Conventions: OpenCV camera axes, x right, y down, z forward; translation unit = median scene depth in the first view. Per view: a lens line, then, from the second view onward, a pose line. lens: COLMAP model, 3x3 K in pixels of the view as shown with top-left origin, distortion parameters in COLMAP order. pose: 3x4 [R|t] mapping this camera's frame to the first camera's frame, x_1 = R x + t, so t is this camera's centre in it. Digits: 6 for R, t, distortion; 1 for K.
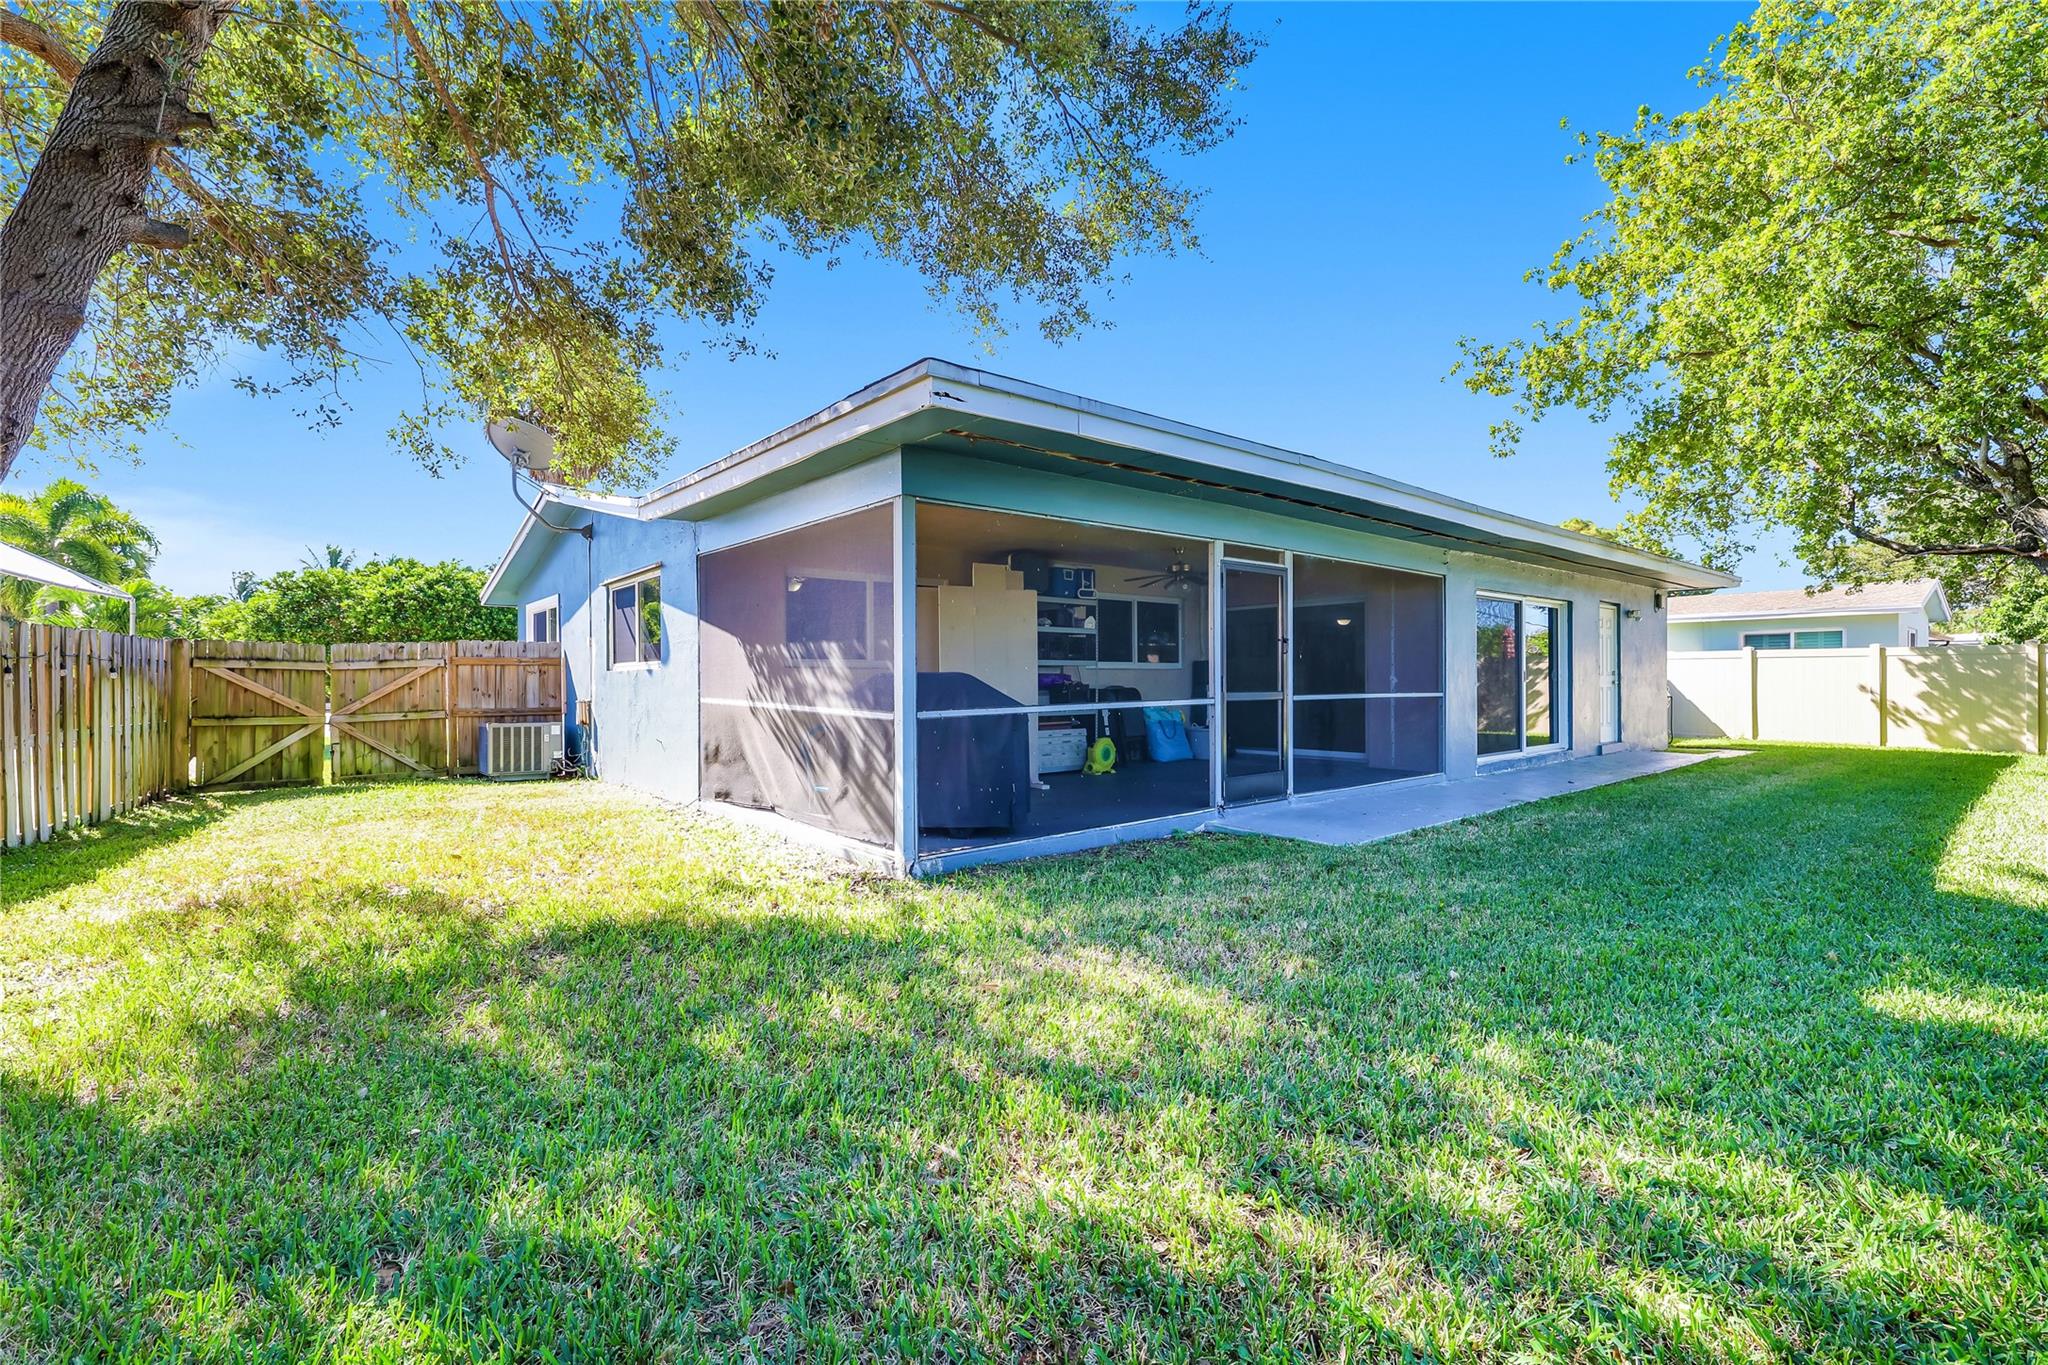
lens RADIAL K [[901.4, 0, 1020.3], [0, 901.4, 683.4], [0, 0, 1]] dist [0.012693, 0.000415]
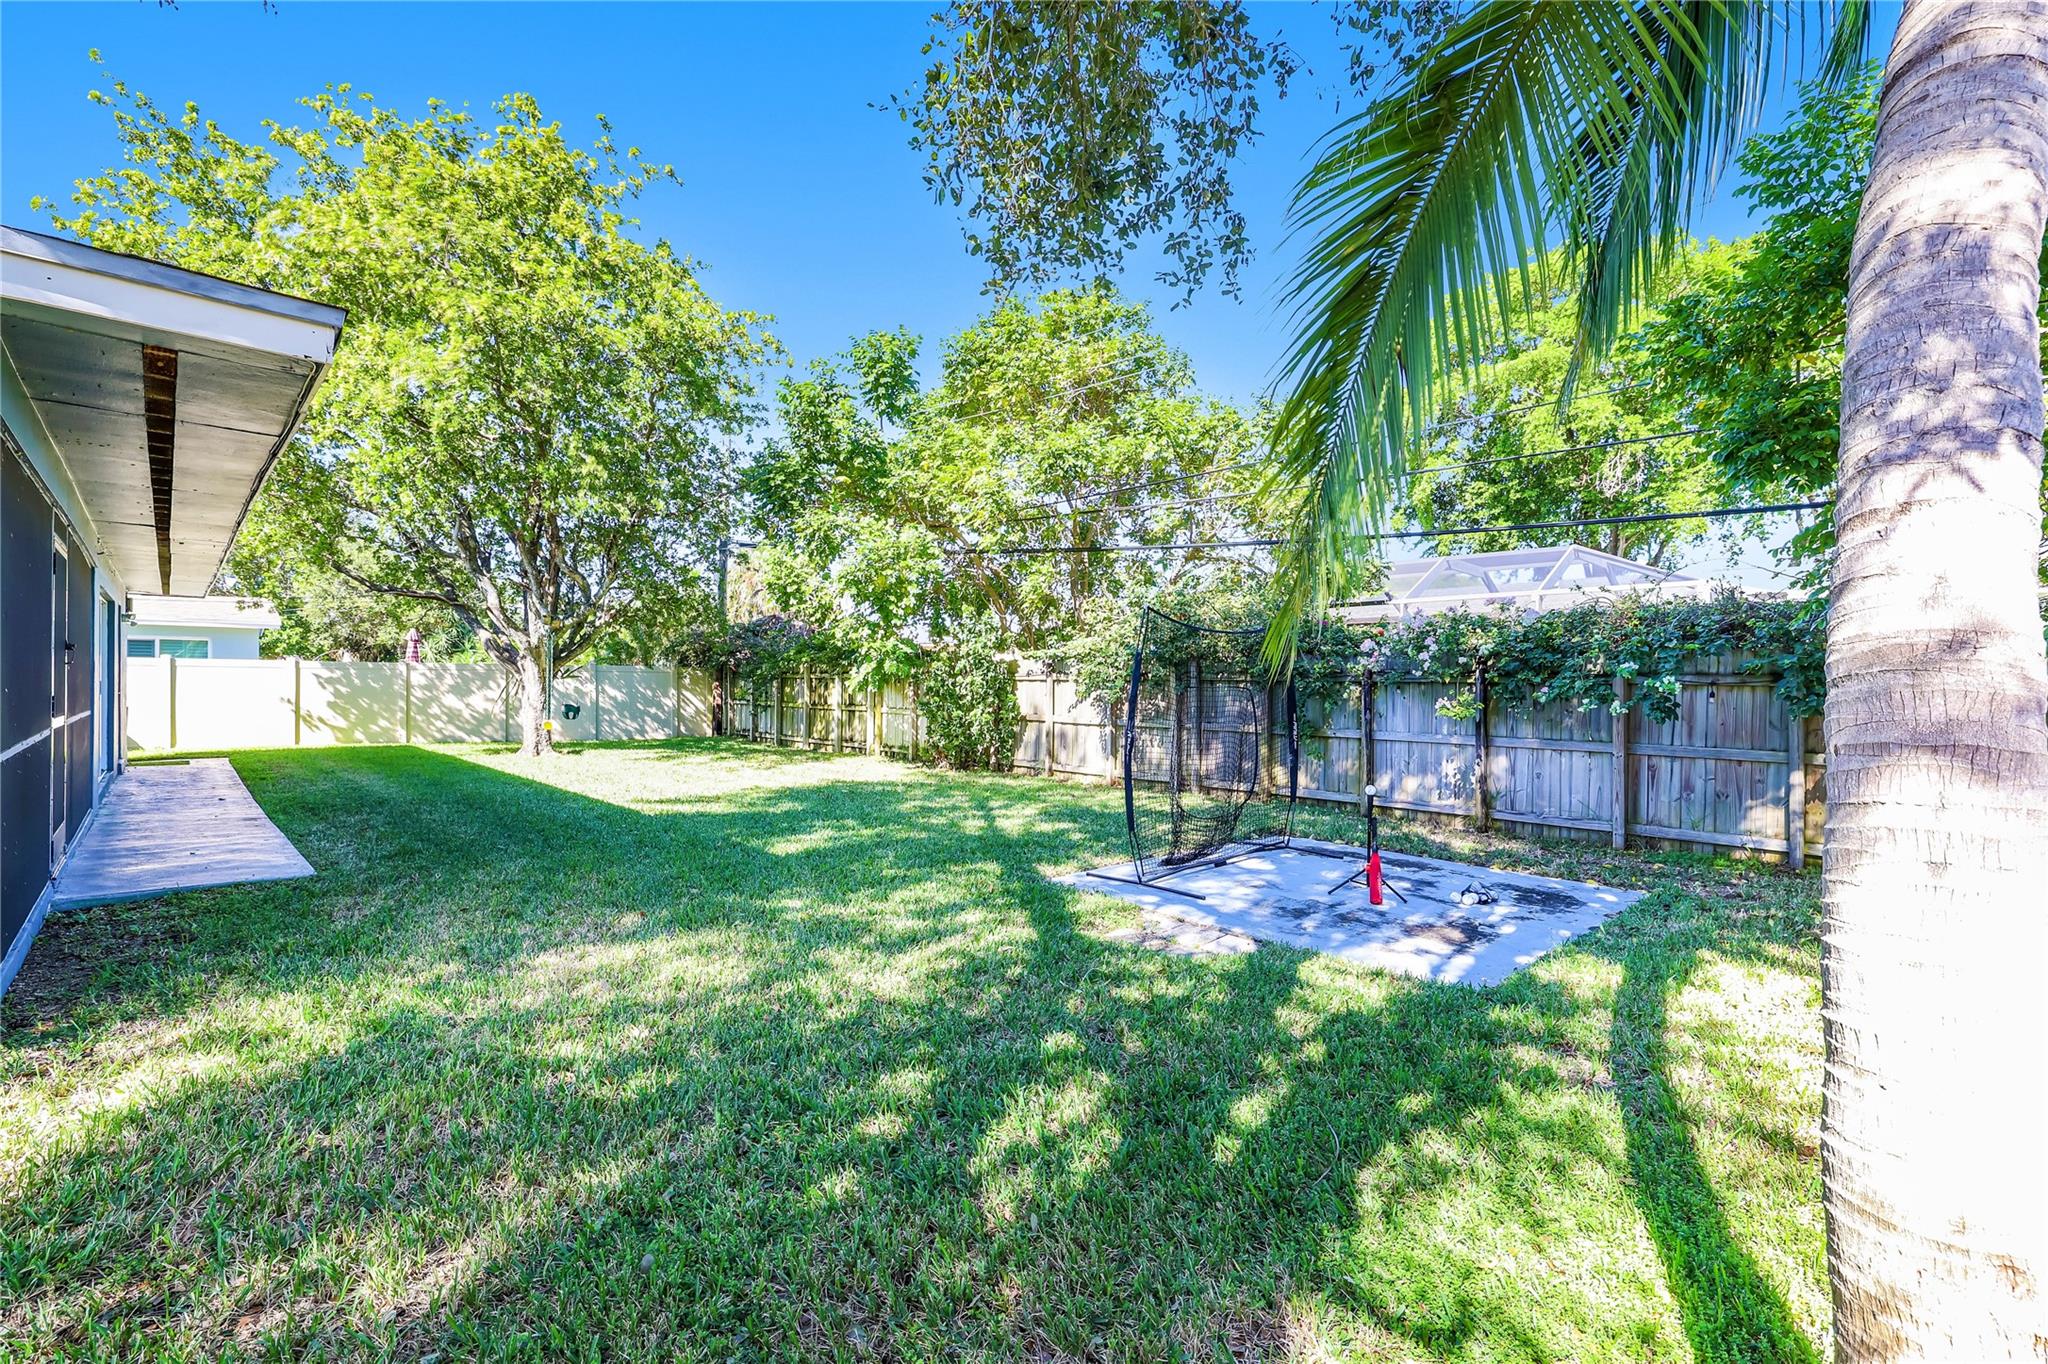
lens RADIAL K [[901.4, 0, 1039.7], [0, 901.4, 689.3], [0, 0, 1]] dist [0.012693, 0.000415]
pose [[-0.106767, -0.001297, 0.994283, -0.475255], [-0.001785, 0.999998, 0.001113, -0.013350], [-0.994282, -0.001656, -0.106769, 0.233233]]
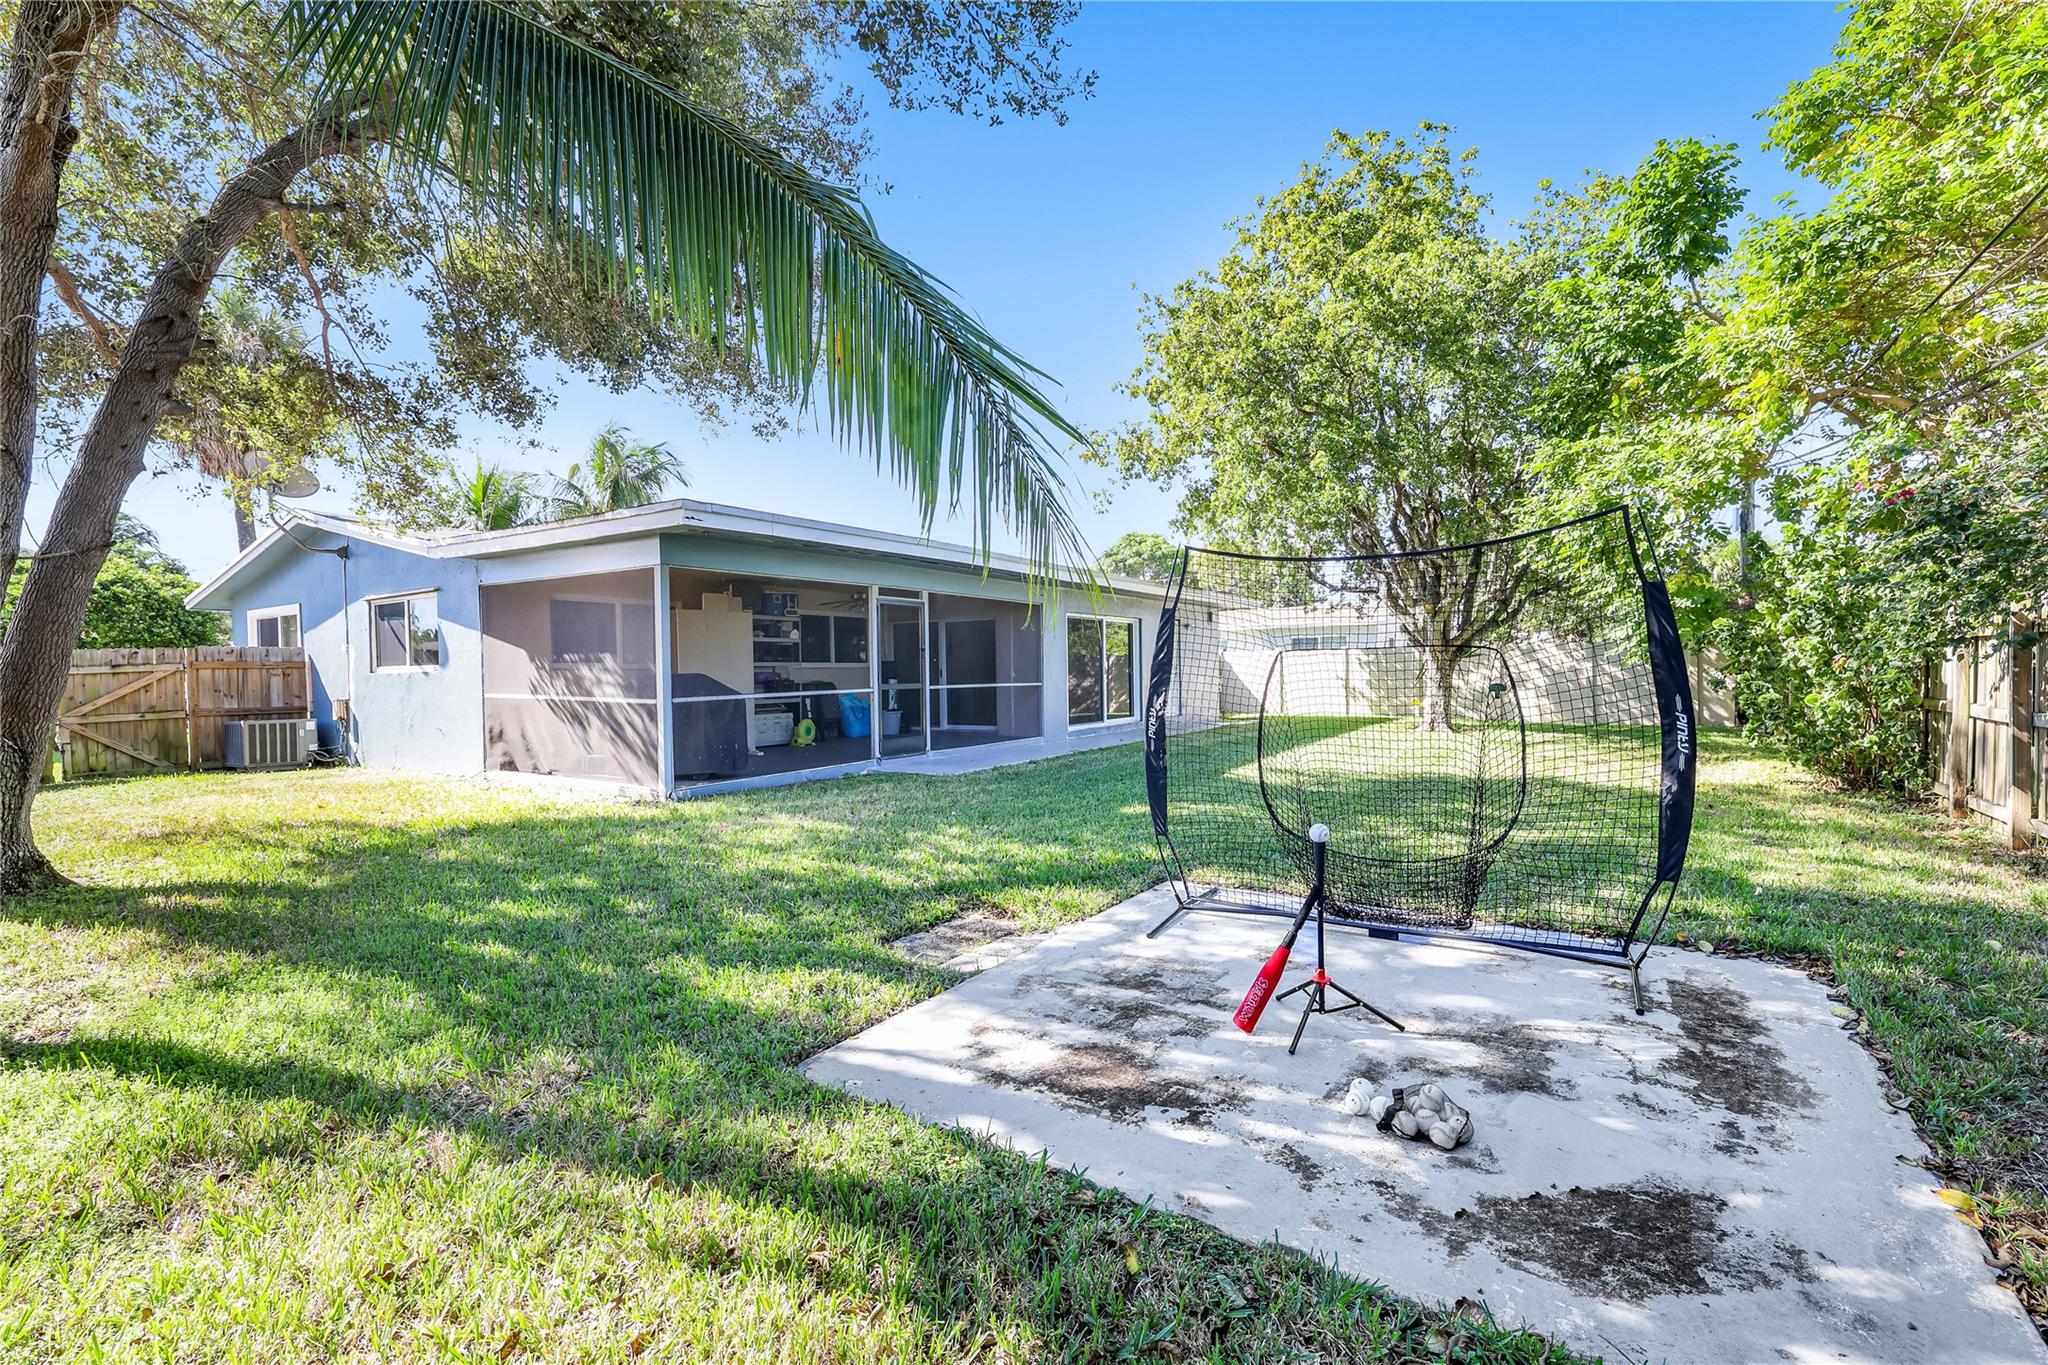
lens RADIAL K [[901.4, 0, 1032.3], [0, 901.4, 675.5], [0, 0, 1]] dist [0.012693, 0.000415]
pose [[0.951739, -0.010198, 0.306740, 0.001623], [0.010999, 0.999939, -0.000882, -0.000131], [-0.306713, 0.004213, 0.951793, -0.469477]]
